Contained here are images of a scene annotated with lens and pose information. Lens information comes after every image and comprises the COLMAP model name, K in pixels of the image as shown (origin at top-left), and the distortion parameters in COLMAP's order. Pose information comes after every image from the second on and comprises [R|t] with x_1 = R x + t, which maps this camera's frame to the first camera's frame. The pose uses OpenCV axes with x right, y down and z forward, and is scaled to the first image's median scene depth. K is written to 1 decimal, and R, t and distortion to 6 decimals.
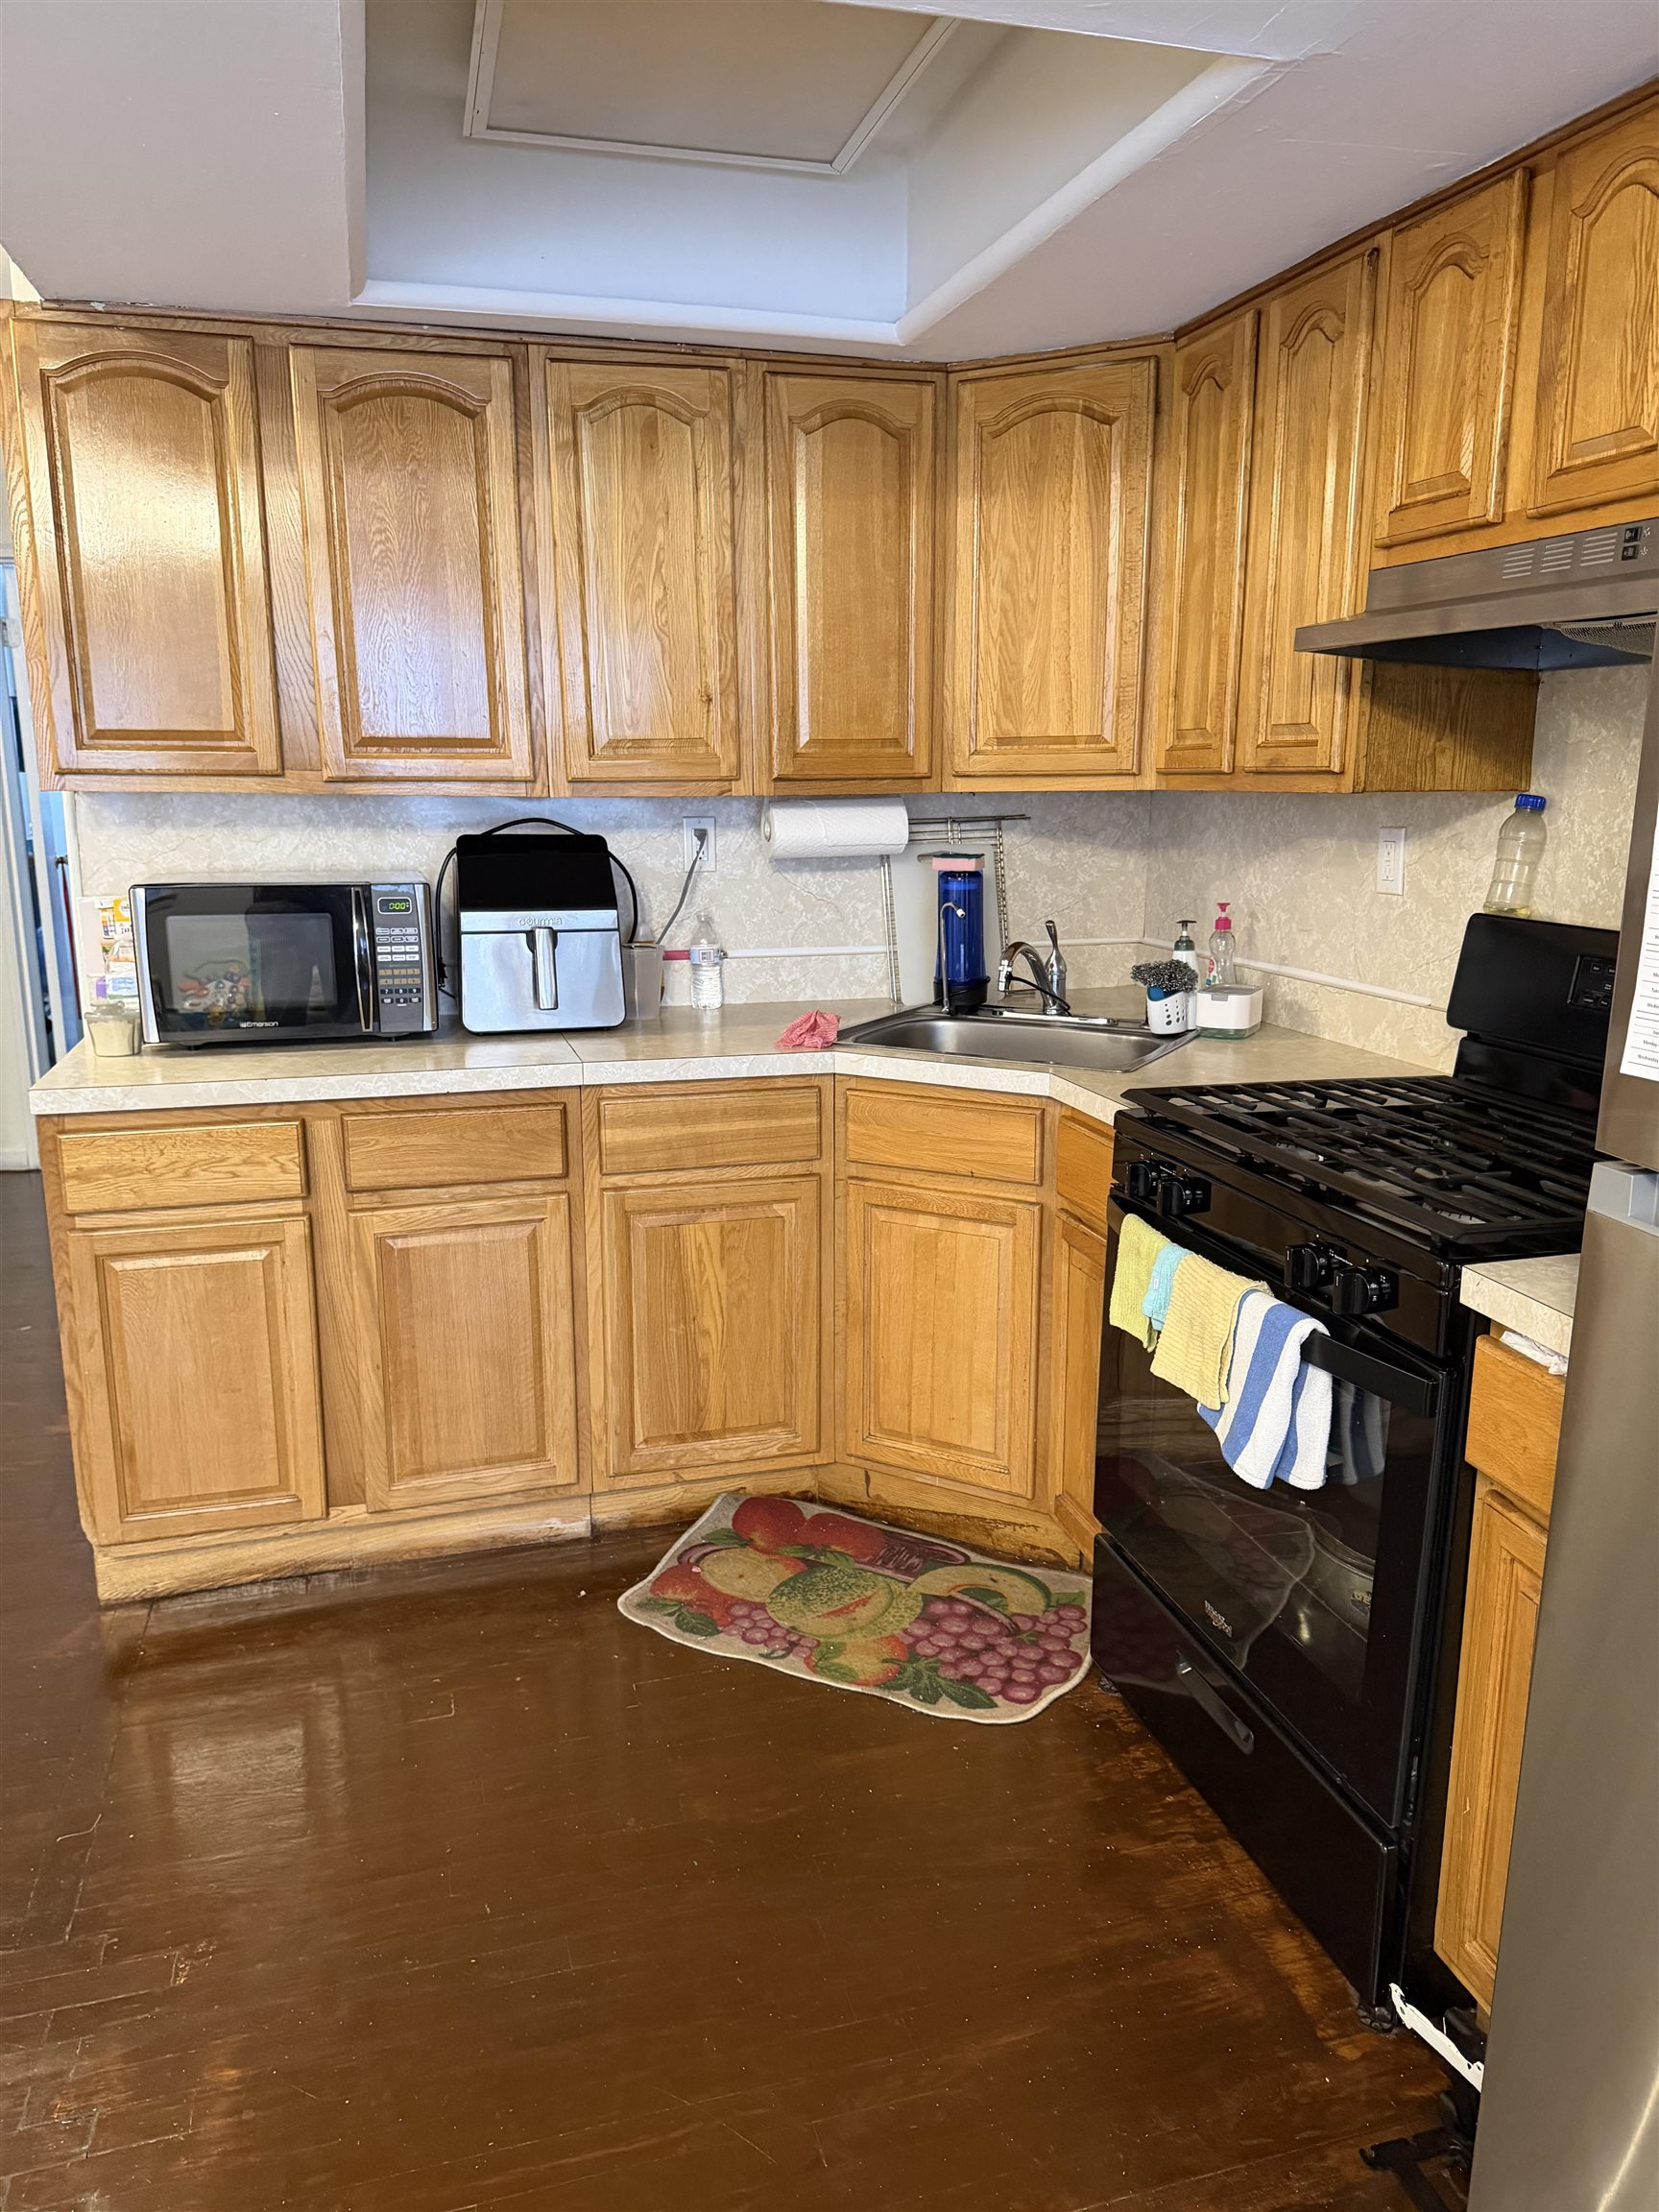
lens RADIAL K [[1546.5, 0, 839.8], [0, 1546.5, 1106.7], [0, 0, 1]] dist [0.054823, -0.024904]
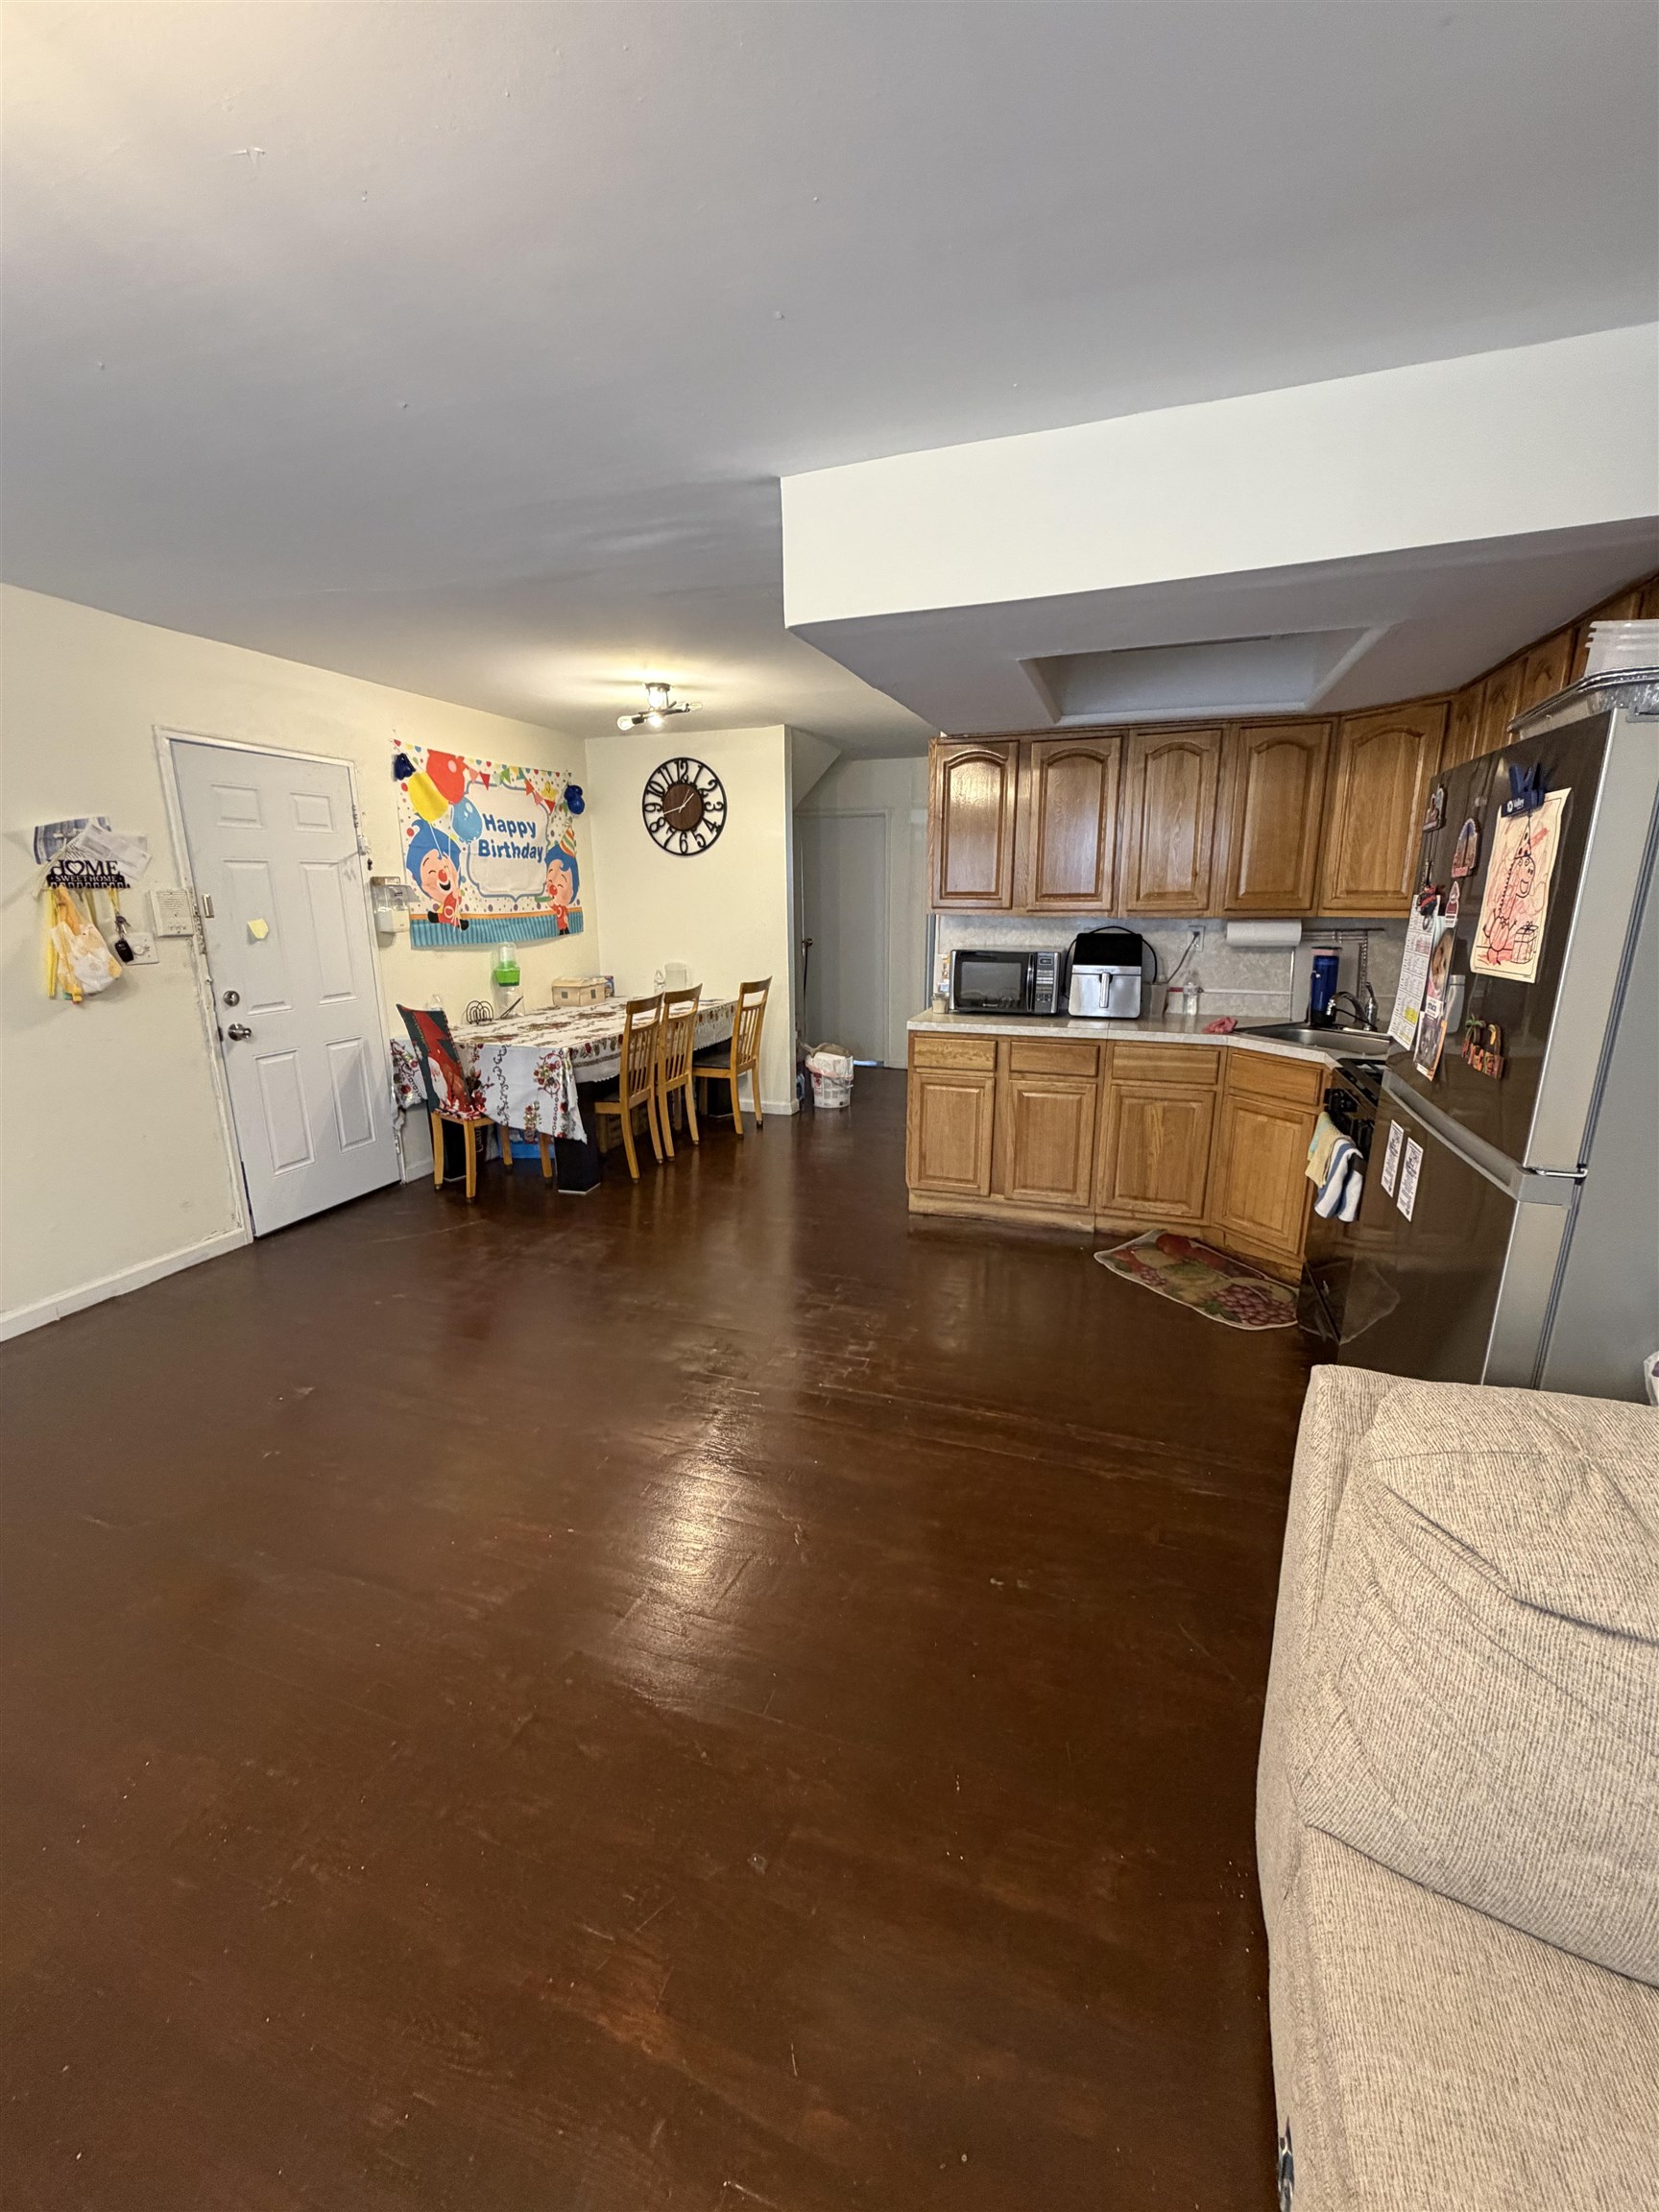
lens RADIAL K [[889.2, 0, 825.7], [0, 889.2, 1109.0], [0, 0, 1]] dist [0.016306, 0.000006]
pose [[0.820771, 0.136446, -0.554722, 0.242575], [-0.118940, 0.990593, 0.067673, 0.049192], [0.558738, 0.010435, 0.829279, -0.368061]]
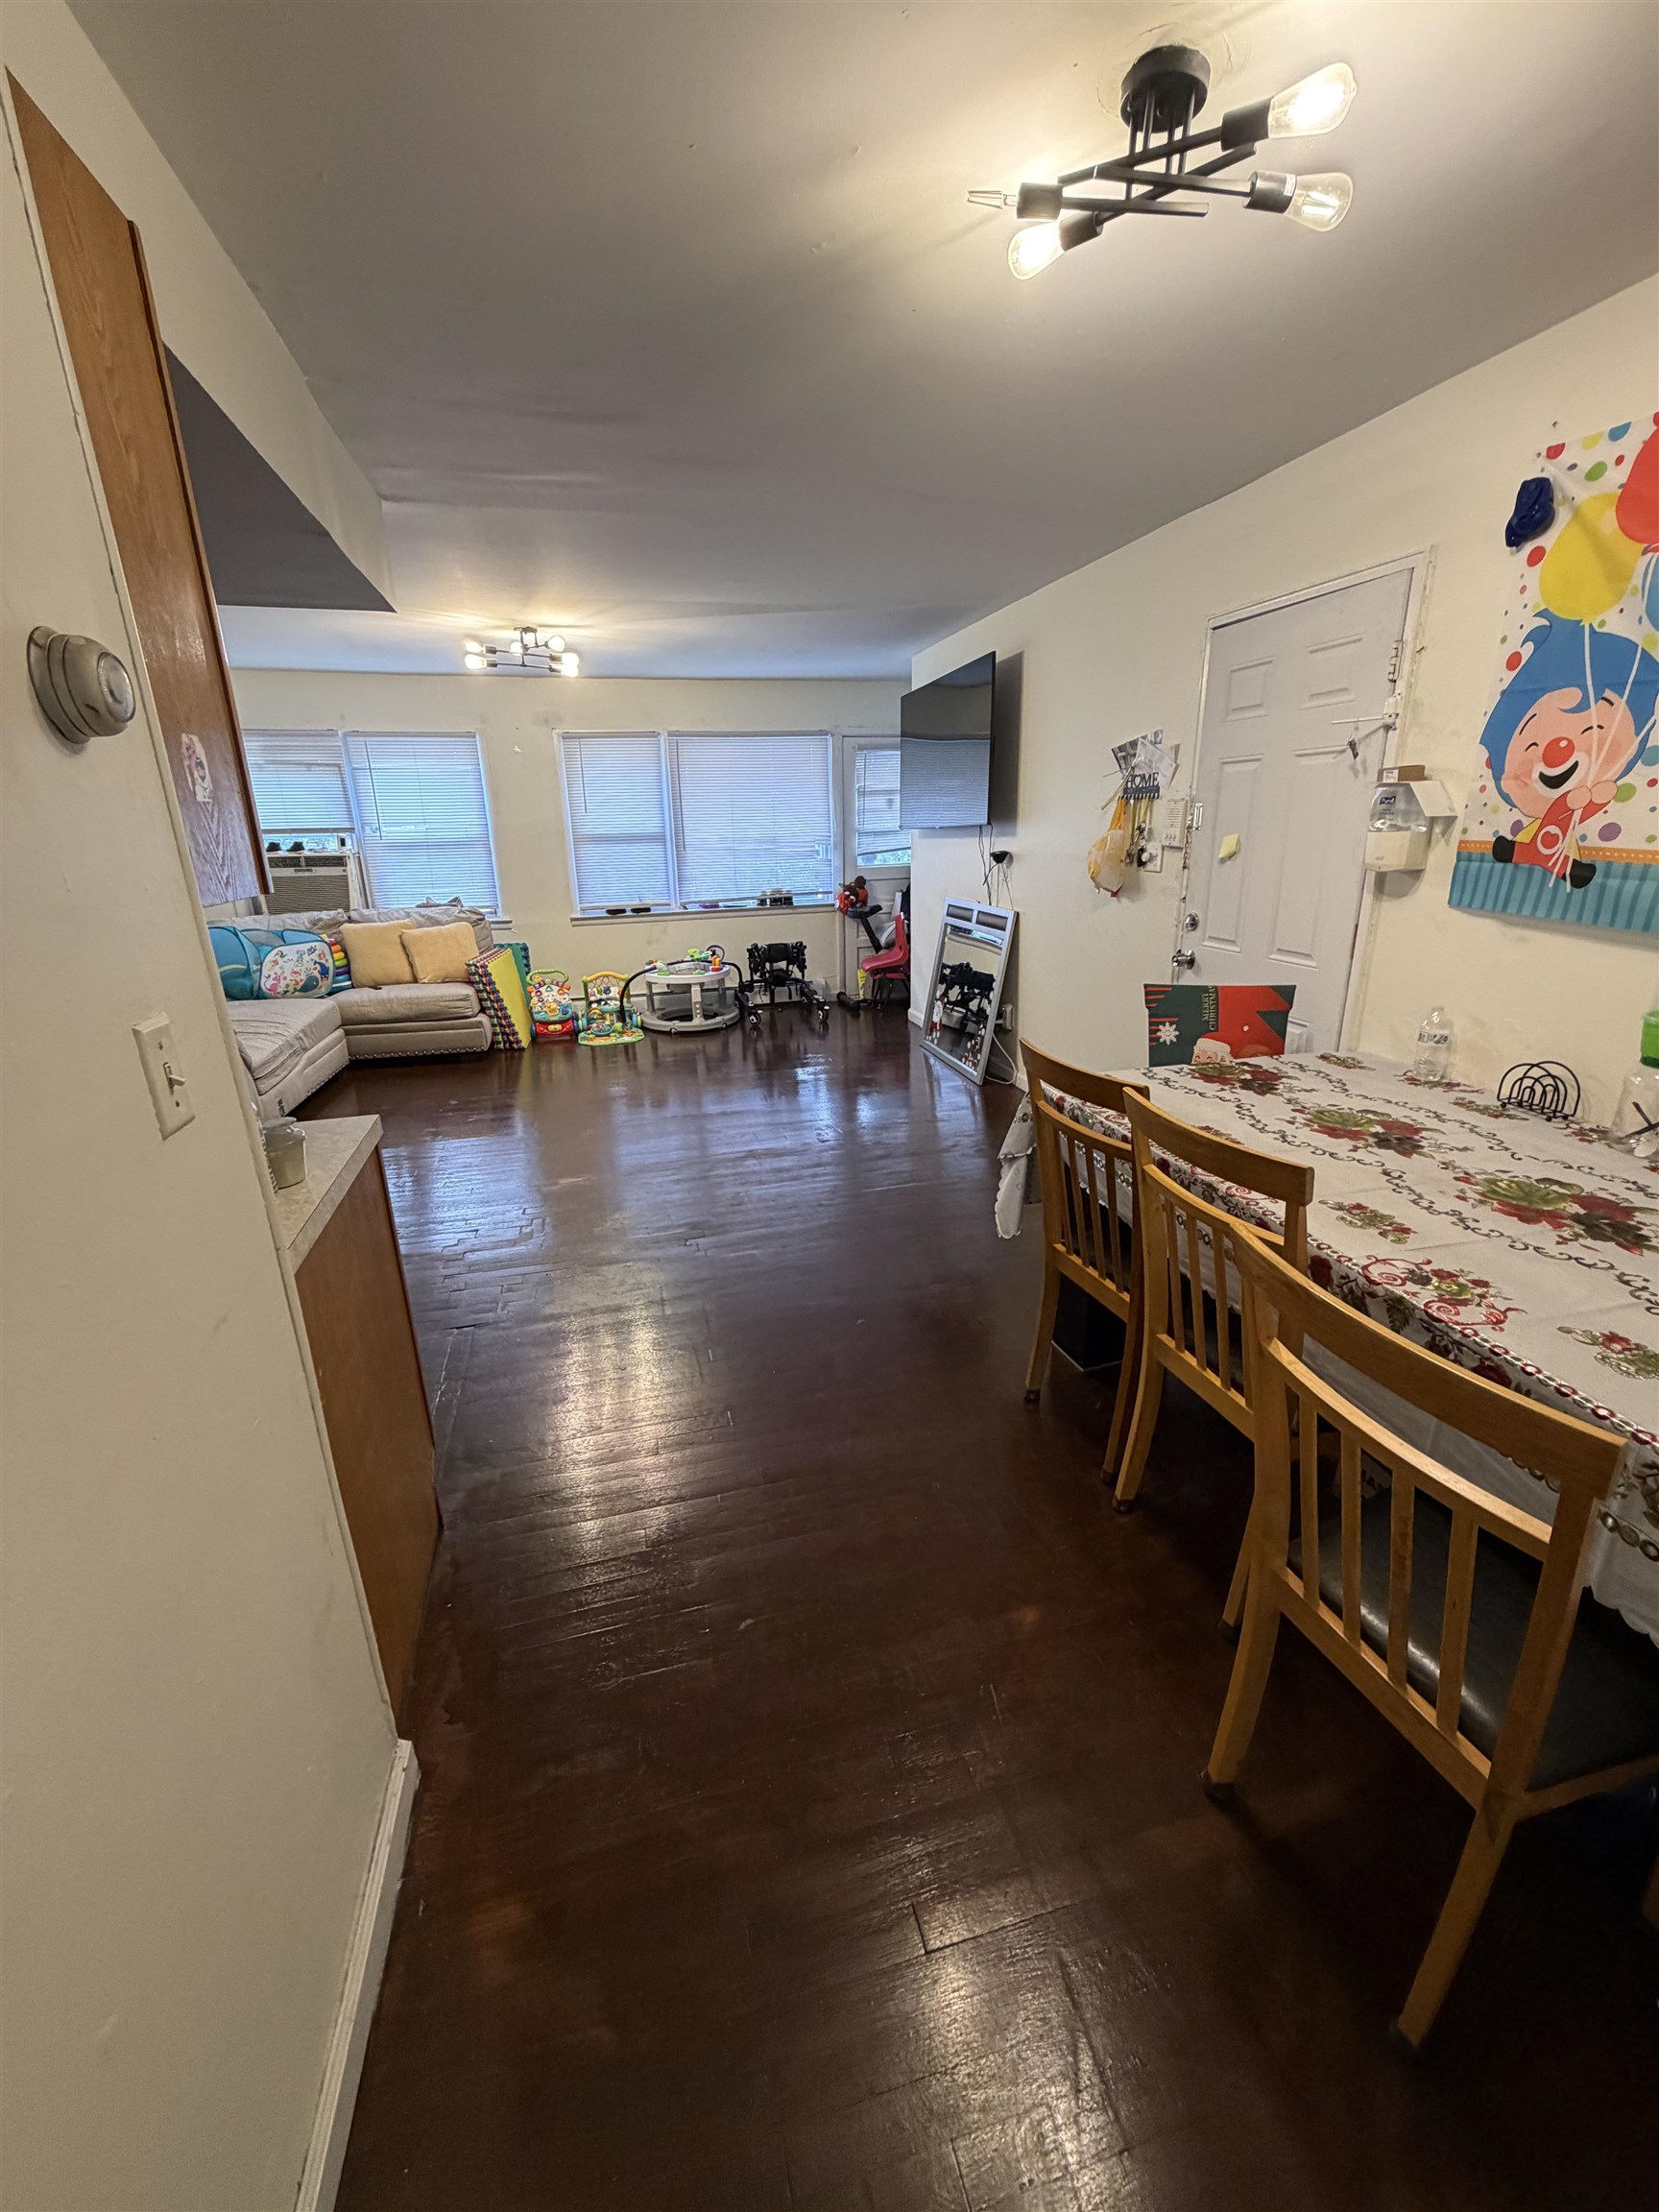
lens RADIAL K [[889.2, 0, 841.3], [0, 889.2, 1106.2], [0, 0, 1]] dist [0.016306, 0.000006]
pose [[-0.999868, 0.006276, 0.014967, -1.449444], [0.012992, 0.862227, 0.506355, -0.554975], [-0.009727, 0.506483, -0.862195, 2.547952]]
